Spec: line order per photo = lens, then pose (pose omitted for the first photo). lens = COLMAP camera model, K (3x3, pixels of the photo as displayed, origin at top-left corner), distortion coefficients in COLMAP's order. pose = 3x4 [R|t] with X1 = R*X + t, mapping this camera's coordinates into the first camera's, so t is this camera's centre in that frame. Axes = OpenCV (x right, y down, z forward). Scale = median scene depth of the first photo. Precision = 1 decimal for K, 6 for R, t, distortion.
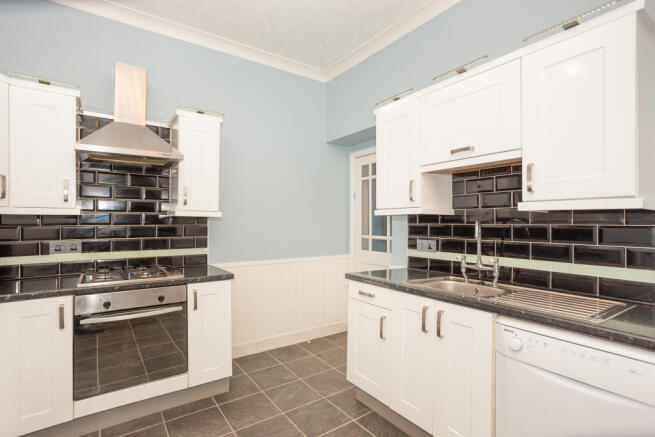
lens RADIAL K [[316.4, 0, 327.3], [0, 316.4, 217.7], [0, 0, 1]] dist [-0.017371, 0.011233]
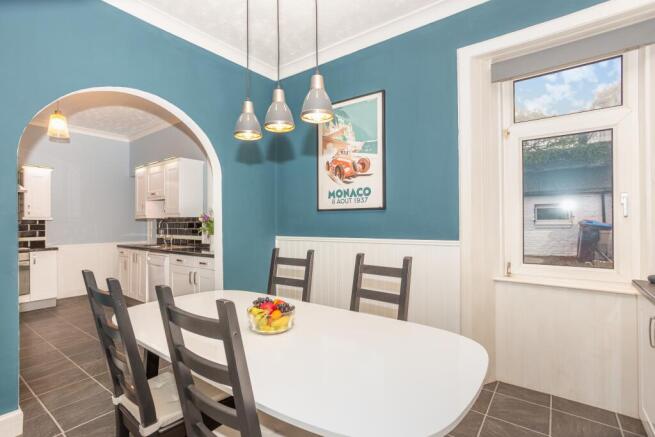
lens RADIAL K [[316.4, 0, 330.6], [0, 316.4, 221.6], [0, 0, 1]] dist [-0.017371, 0.011233]
pose [[0.960168, -0.011375, 0.279192, 0.854139], [0.008414, 0.999895, 0.011799, -0.001767], [-0.279297, -0.008980, 0.960163, -1.490118]]
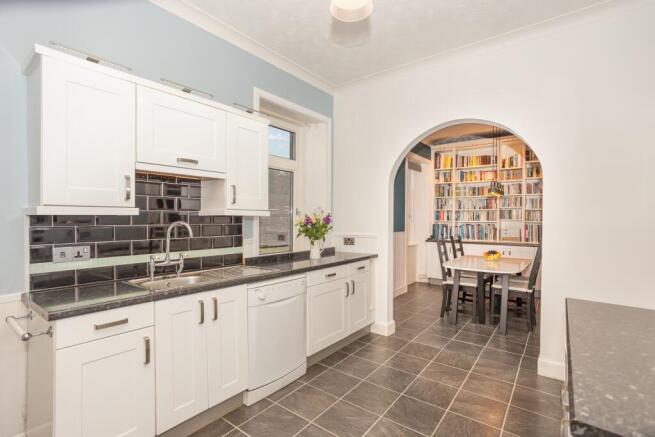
lens RADIAL K [[316.4, 0, 327.6], [0, 316.4, 217.7], [0, 0, 1]] dist [-0.017371, 0.011233]
pose [[-0.275482, 0.002283, 0.961303, -0.624059], [-0.014347, 0.999876, -0.006486, -0.005404], [-0.961199, -0.015579, -0.275416, 0.631584]]
